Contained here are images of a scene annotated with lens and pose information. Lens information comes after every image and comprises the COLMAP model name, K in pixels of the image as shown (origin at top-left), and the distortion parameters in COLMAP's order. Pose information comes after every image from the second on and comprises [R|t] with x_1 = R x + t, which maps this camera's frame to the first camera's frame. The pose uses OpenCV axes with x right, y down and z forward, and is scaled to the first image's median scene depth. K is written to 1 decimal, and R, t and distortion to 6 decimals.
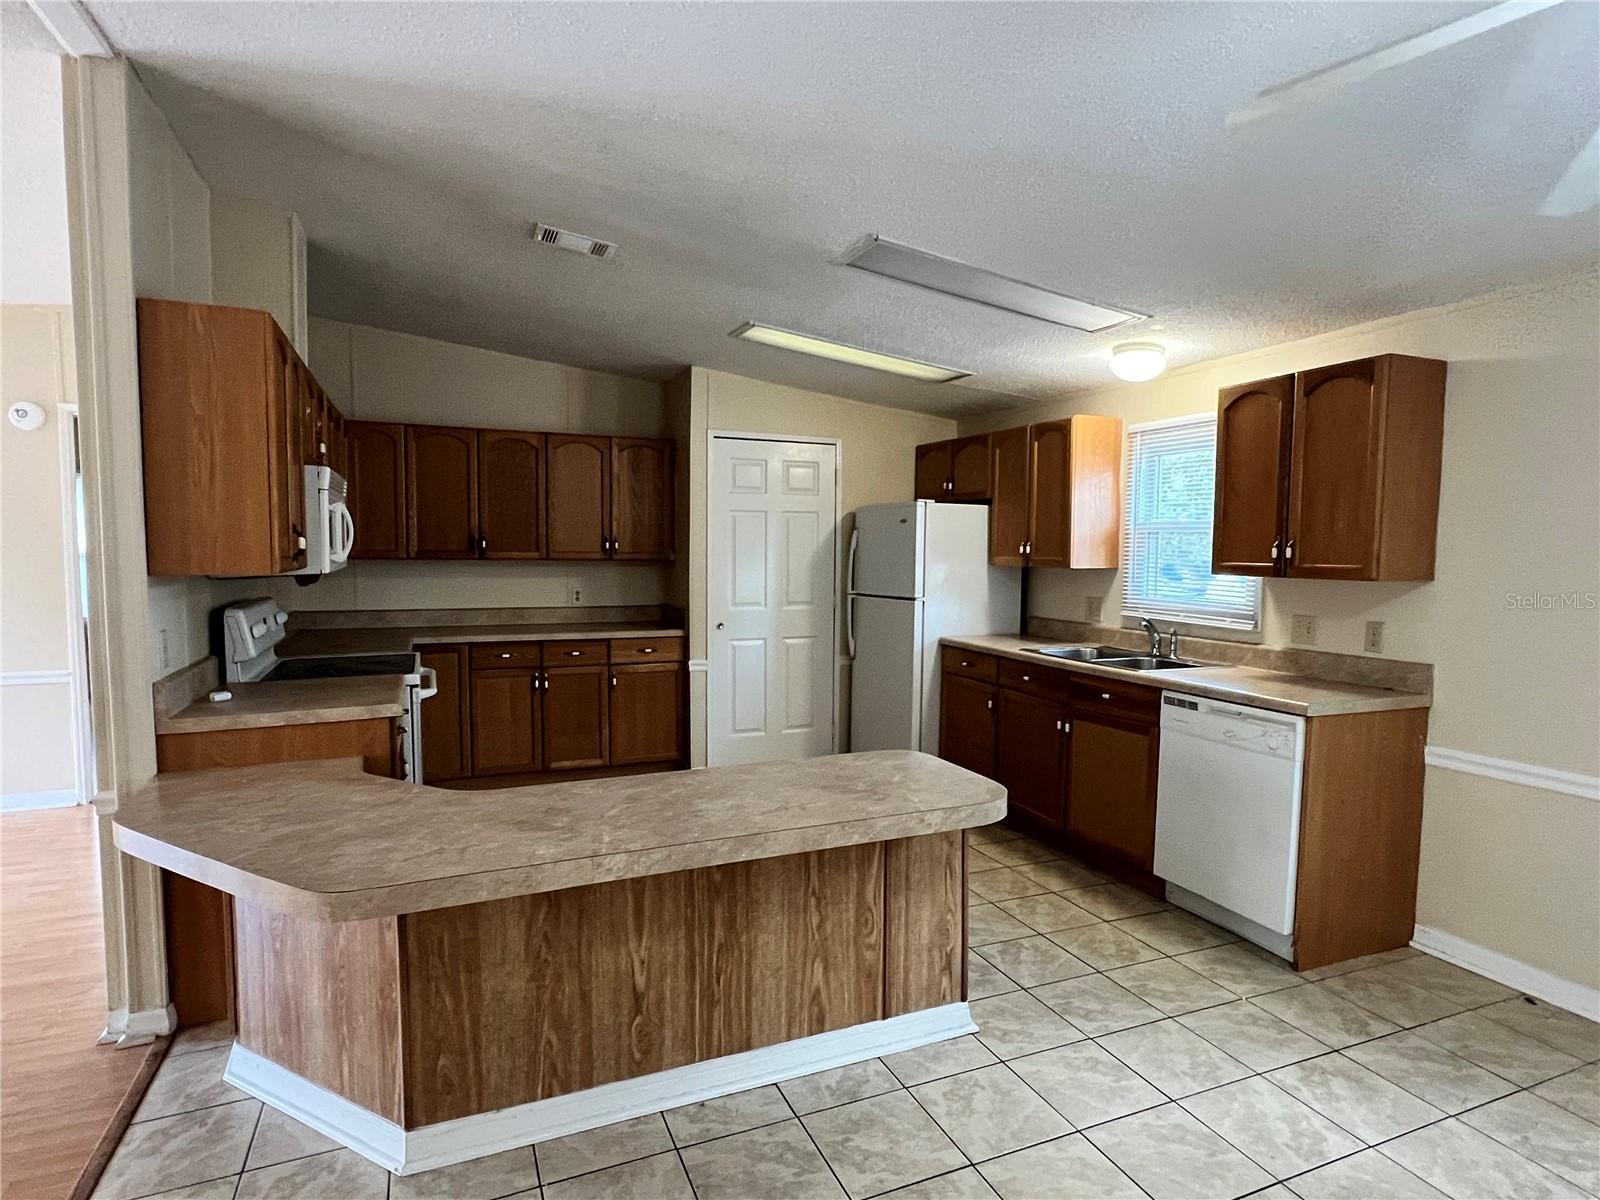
lens RADIAL K [[861.9, 0, 800.0], [0, 861.9, 600.0], [0, 0, 1]] dist [-0.000588, -0.001166]
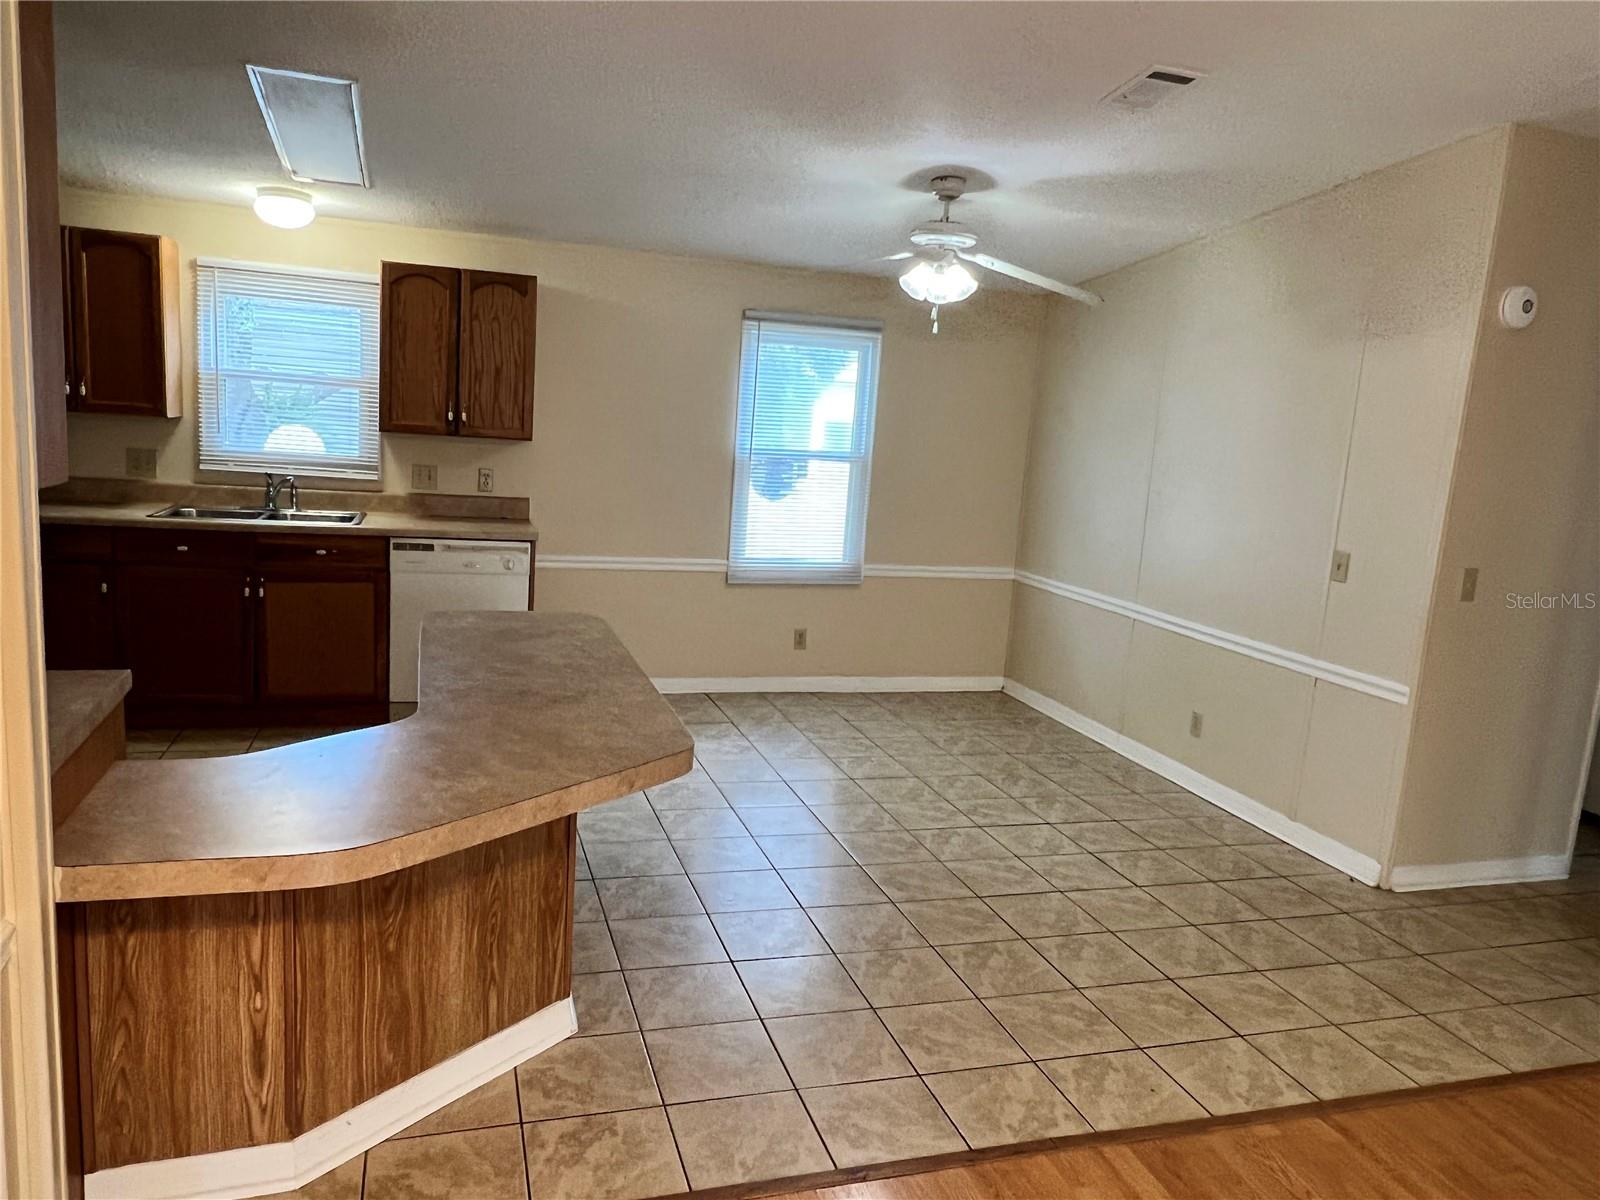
lens RADIAL K [[1119.2, 0, 800.0], [0, 1119.2, 600.0], [0, 0, 1]] dist [0.000613, 0.000192]
pose [[0.090695, -0.155725, 0.983628, -0.948487], [-0.009864, 0.987510, 0.157249, -0.047964], [-0.995830, -0.023964, 0.088027, 0.341852]]
